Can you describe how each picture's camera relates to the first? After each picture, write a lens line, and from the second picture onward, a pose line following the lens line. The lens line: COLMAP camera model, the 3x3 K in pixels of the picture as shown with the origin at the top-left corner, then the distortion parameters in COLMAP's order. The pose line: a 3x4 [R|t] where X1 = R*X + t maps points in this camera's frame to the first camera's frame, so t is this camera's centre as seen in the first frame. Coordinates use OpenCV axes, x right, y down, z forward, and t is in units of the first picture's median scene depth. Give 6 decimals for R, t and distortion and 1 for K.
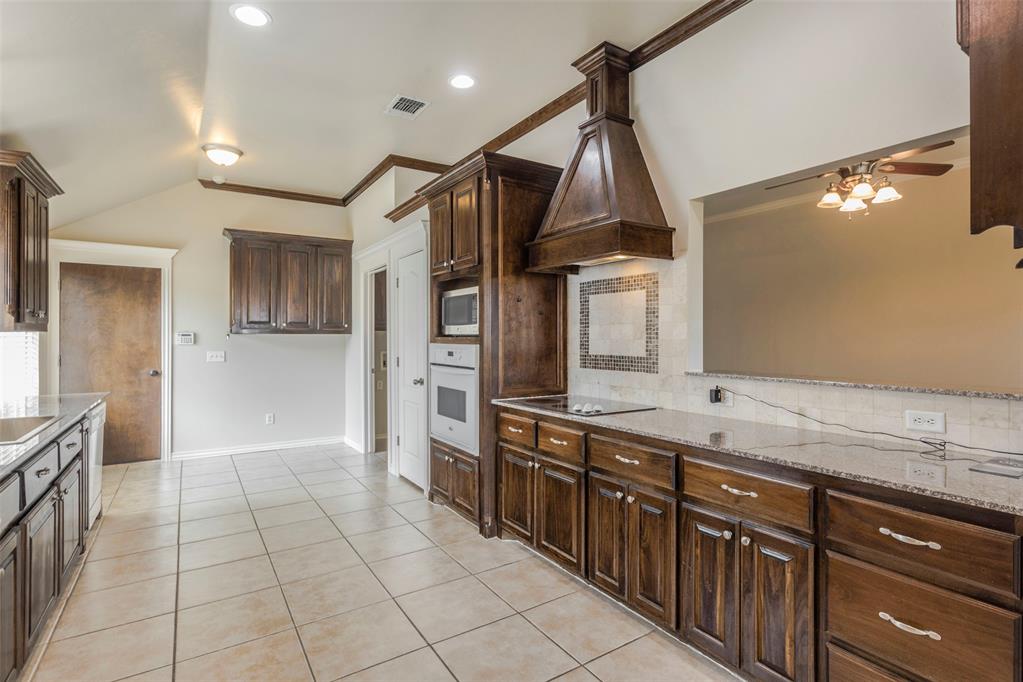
lens RADIAL K [[504.0, 0, 511.4], [0, 504.0, 335.0], [0, 0, 1]] dist [-0.001563, 0.000673]
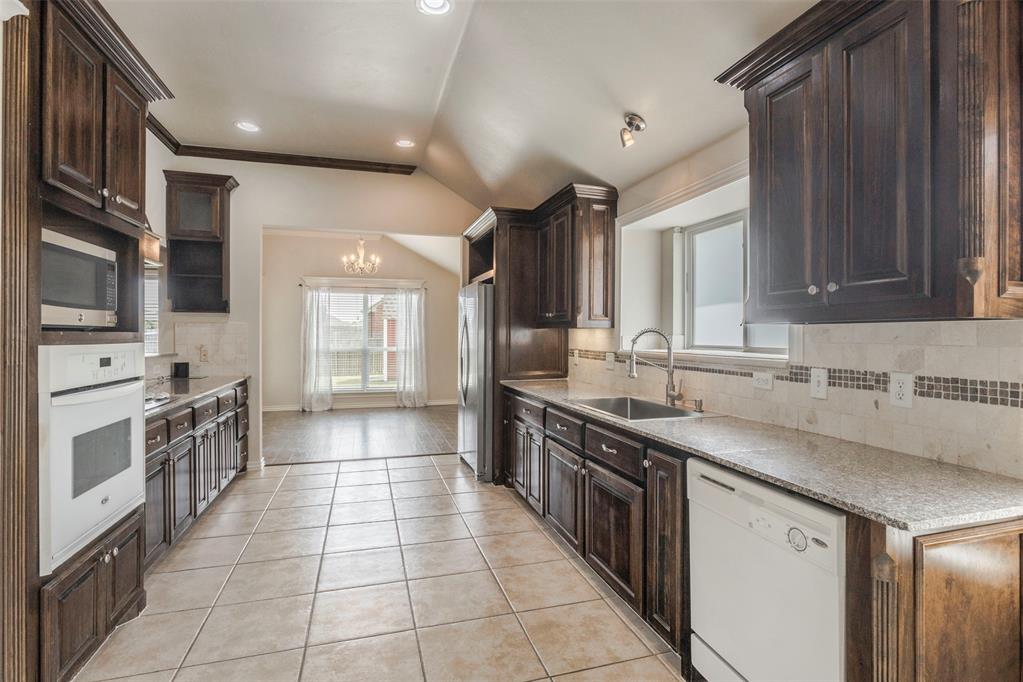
lens RADIAL K [[504.0, 0, 511.4], [0, 504.0, 335.0], [0, 0, 1]] dist [-0.001563, 0.000673]
pose [[-0.959421, -0.001854, 0.281971, -0.631811], [-0.002641, 0.999994, -0.002413, 0.007615], [-0.281965, -0.003060, -0.959420, 1.283756]]
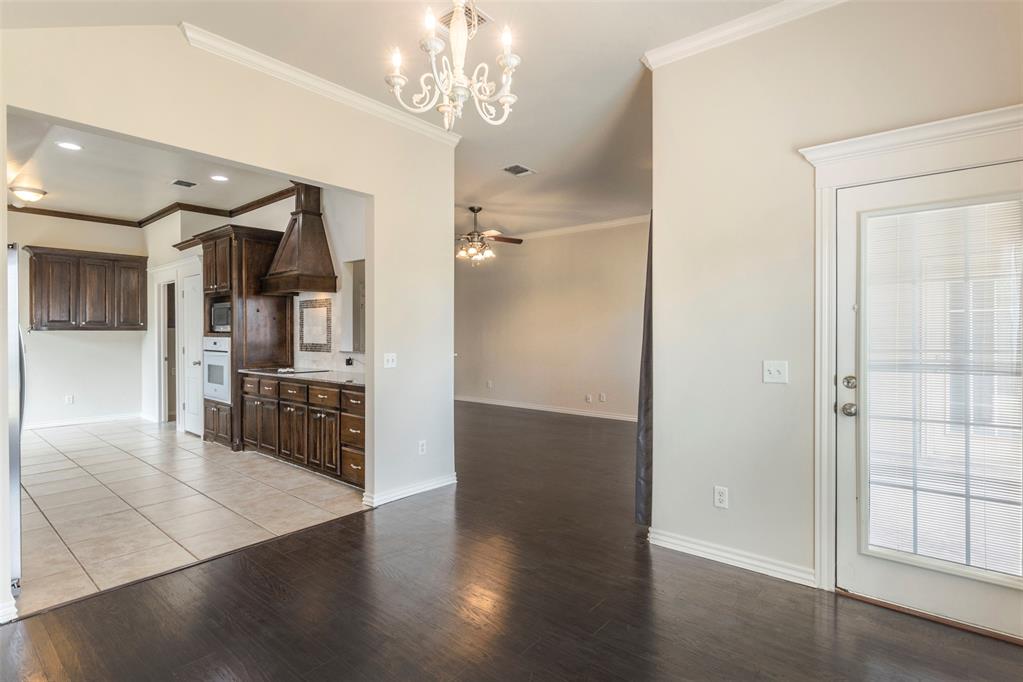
lens RADIAL K [[504.0, 0, 511.4], [0, 504.0, 335.0], [0, 0, 1]] dist [-0.001563, 0.000673]
pose [[0.954705, -0.001218, 0.297552, 0.275248], [-0.001307, 0.999965, 0.008286, -0.003578], [-0.297551, -0.008299, 0.954670, -0.733592]]
